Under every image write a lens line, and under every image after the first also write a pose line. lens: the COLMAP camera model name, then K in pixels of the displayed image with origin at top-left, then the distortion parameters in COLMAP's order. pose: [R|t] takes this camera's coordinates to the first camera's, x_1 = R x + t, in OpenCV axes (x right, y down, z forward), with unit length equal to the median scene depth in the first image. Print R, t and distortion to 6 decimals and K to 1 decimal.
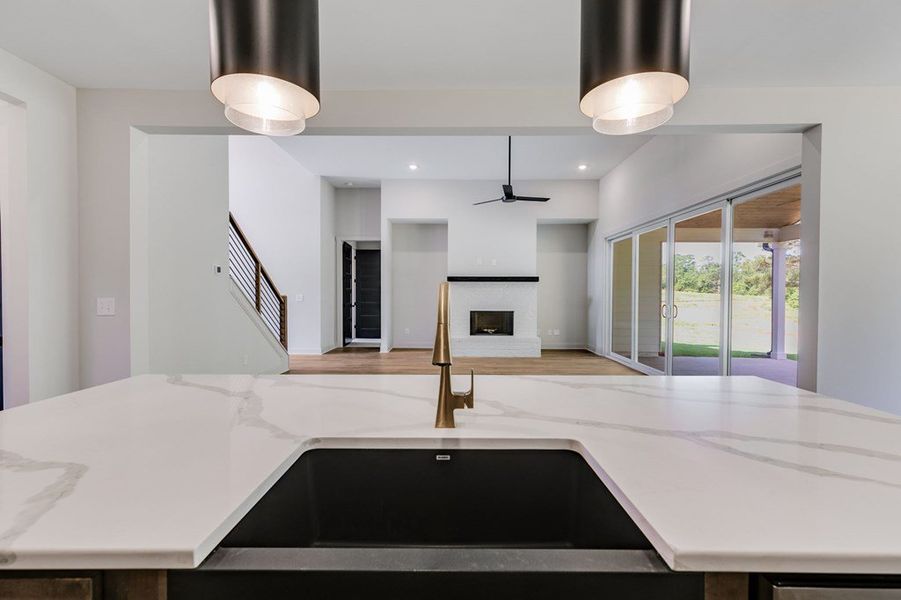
lens RADIAL K [[407.1, 0, 453.5], [0, 407.1, 300.1], [0, 0, 1]] dist [0.008742, -0.001027]
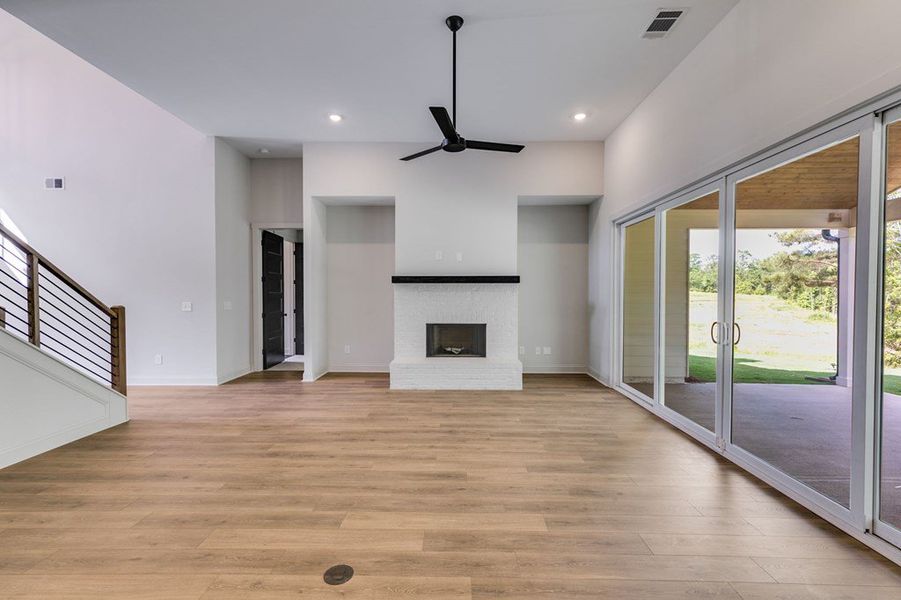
lens RADIAL K [[407.1, 0, 453.1], [0, 407.1, 300.5], [0, 0, 1]] dist [0.008742, -0.001027]
pose [[0.999964, -0.003428, -0.007750, 0.093327], [0.003432, 0.999994, 0.000466, -0.014377], [0.007748, -0.000493, 0.999970, 0.271794]]
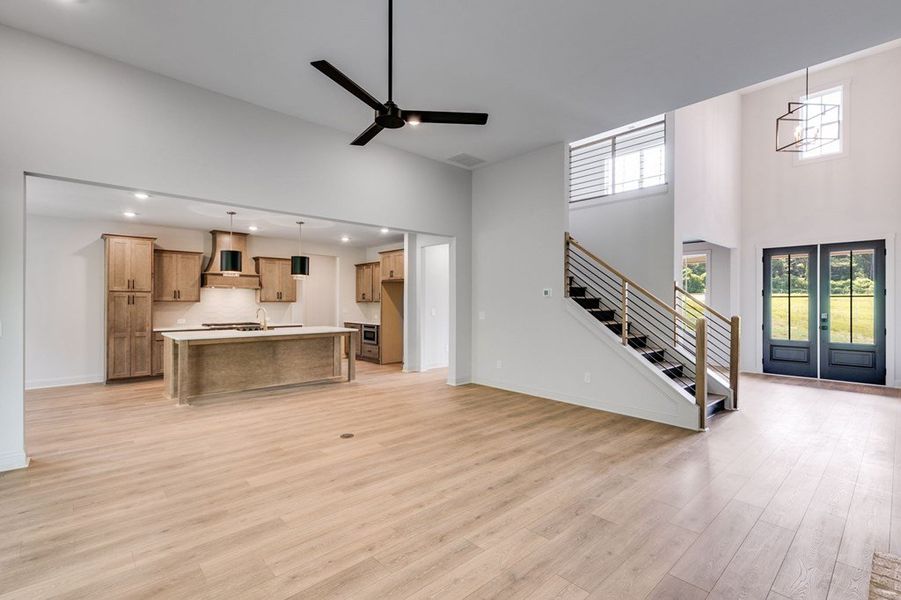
lens RADIAL K [[407.1, 0, 452.3], [0, 407.1, 307.8], [0, 0, 1]] dist [0.008742, -0.001027]
pose [[-0.725701, 0.005789, -0.687986, 0.269268], [-0.017077, 0.999505, 0.026423, -0.031362], [0.687798, 0.030924, -0.725243, 0.927195]]
